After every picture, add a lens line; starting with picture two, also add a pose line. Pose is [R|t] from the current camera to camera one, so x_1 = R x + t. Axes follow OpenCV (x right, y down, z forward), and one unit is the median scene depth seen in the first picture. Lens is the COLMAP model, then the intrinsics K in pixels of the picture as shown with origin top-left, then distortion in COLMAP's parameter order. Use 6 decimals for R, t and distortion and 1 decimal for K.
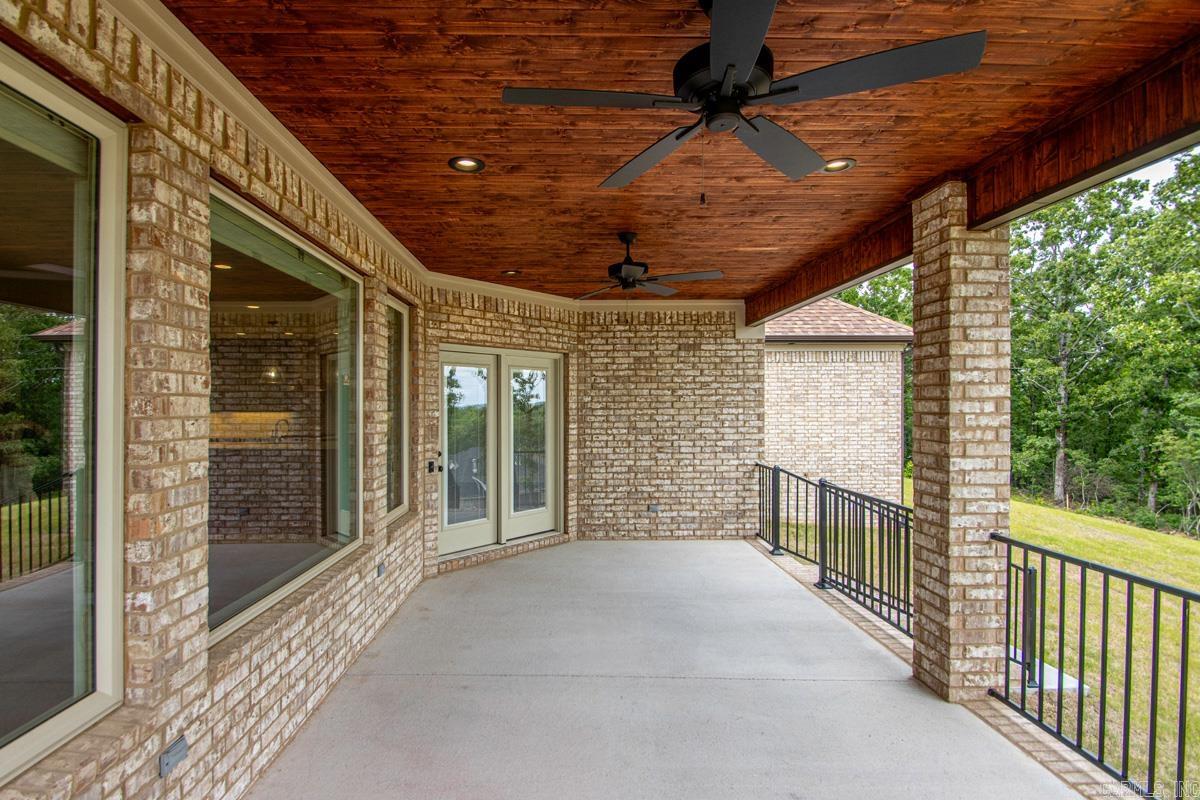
lens RADIAL K [[576.8, 0, 578.1], [0, 576.8, 407.4], [0, 0, 1]] dist [0.012185, -0.015417]
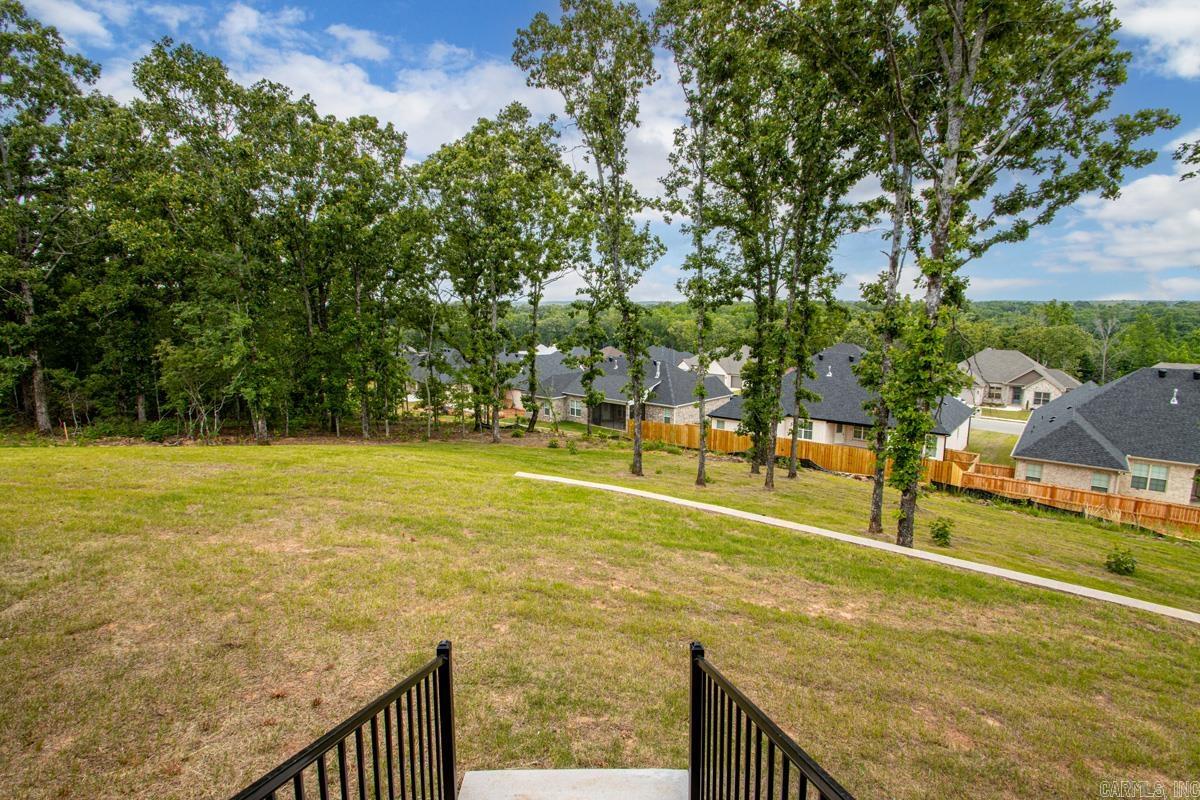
lens RADIAL K [[559.6, 0, 587.6], [0, 559.6, 402.8], [0, 0, 1]] dist [0.012895, -0.016970]
pose [[0.027652, -0.158677, 0.986943, 0.303305], [0.009973, 0.987316, 0.158457, 0.002319], [-0.999568, 0.005461, 0.028884, 0.974777]]
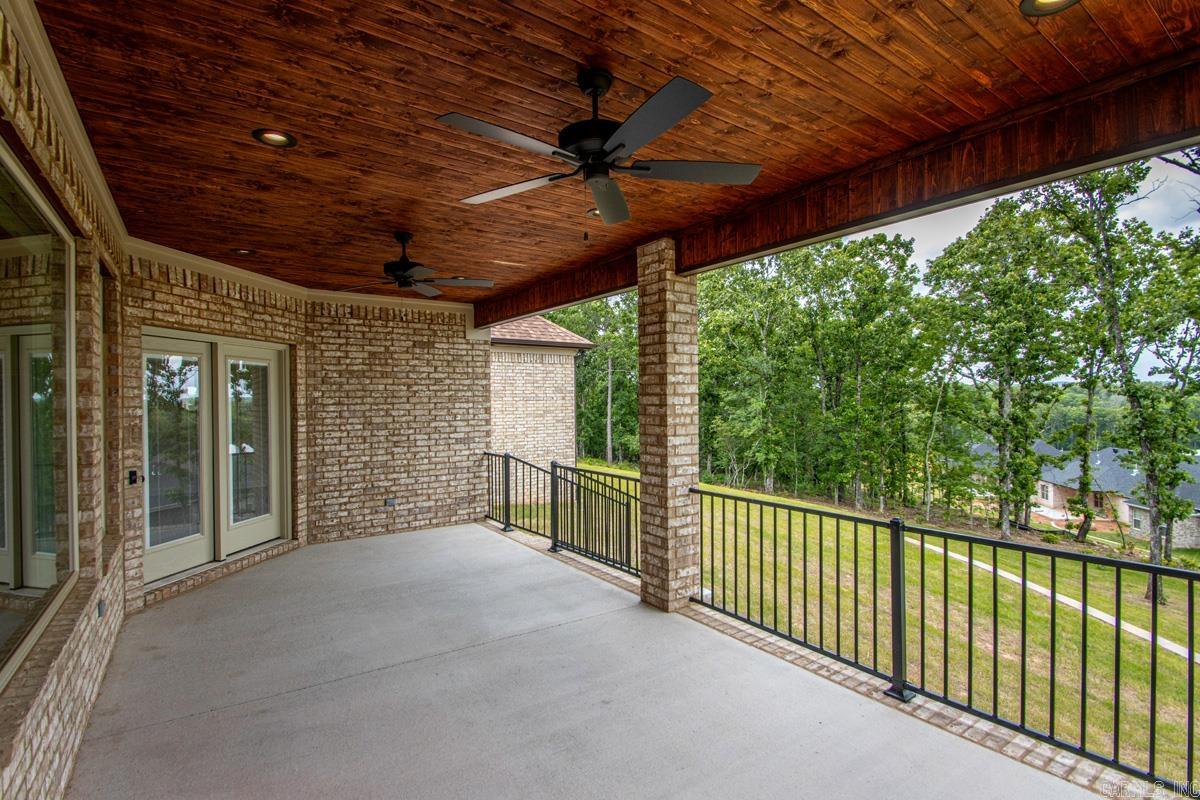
lens RADIAL K [[559.6, 0, 587.6], [0, 559.6, 402.8], [0, 0, 1]] dist [0.012895, -0.016970]
pose [[0.832969, -0.006505, 0.553282, -0.148535], [0.006550, 0.999977, 0.001896, 0.000907], [-0.553281, 0.002045, 0.832992, -0.009747]]
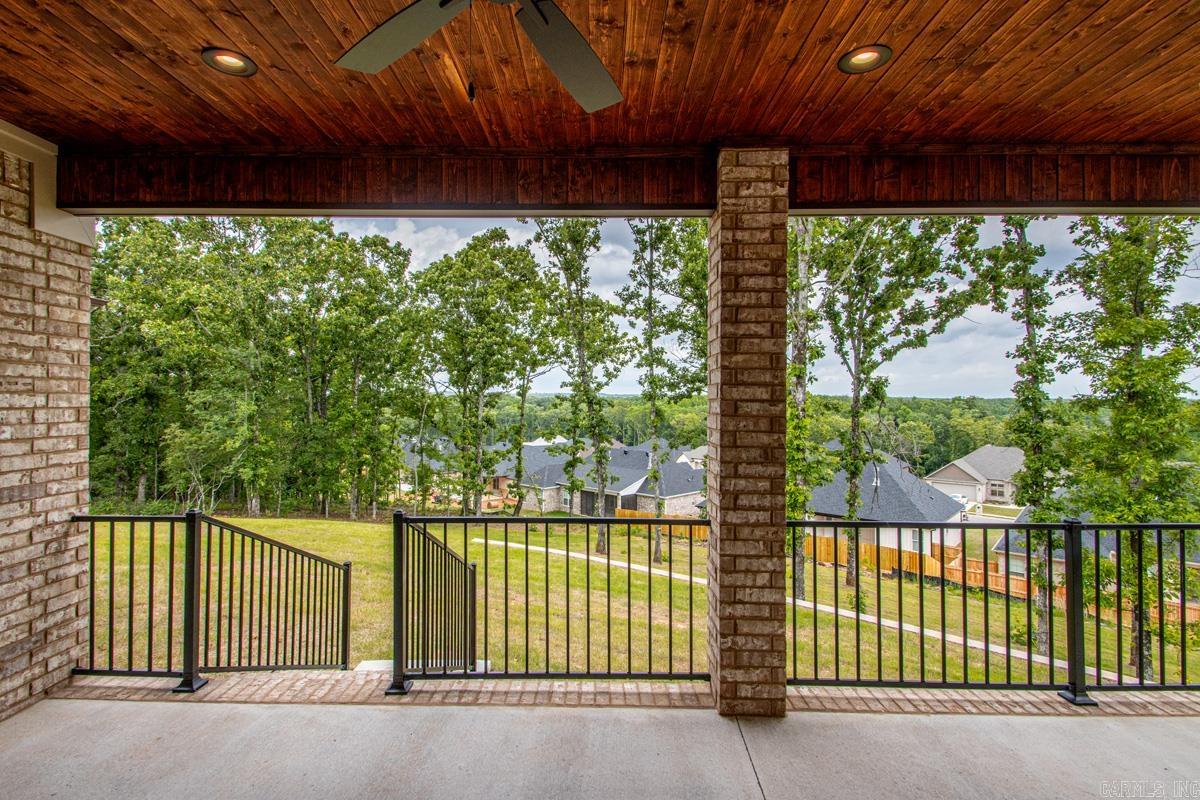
lens RADIAL K [[573.1, 0, 588.4], [0, 573.1, 400.0], [0, 0, 1]] dist [0.028870, -0.017103]
pose [[0.037292, 0.009038, 0.999264, -0.162266], [-0.001990, 0.999958, -0.008970, 0.010407], [-0.999302, -0.001654, 0.037308, 0.706017]]
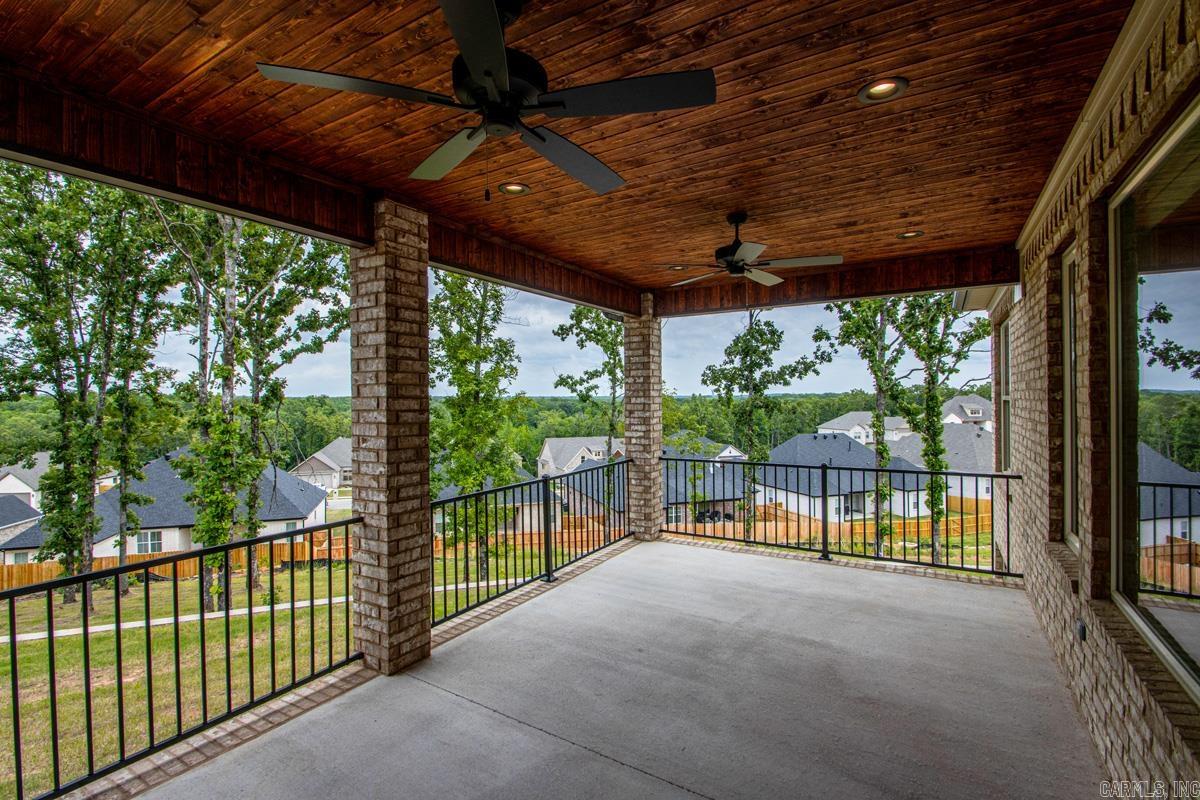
lens RADIAL K [[559.6, 0, 587.6], [0, 559.6, 402.8], [0, 0, 1]] dist [0.012895, -0.016970]
pose [[-0.838817, 0.009778, 0.544325, -0.144604], [0.015459, 0.999863, 0.005863, -0.002745], [-0.544194, 0.013332, -0.838854, 0.974169]]
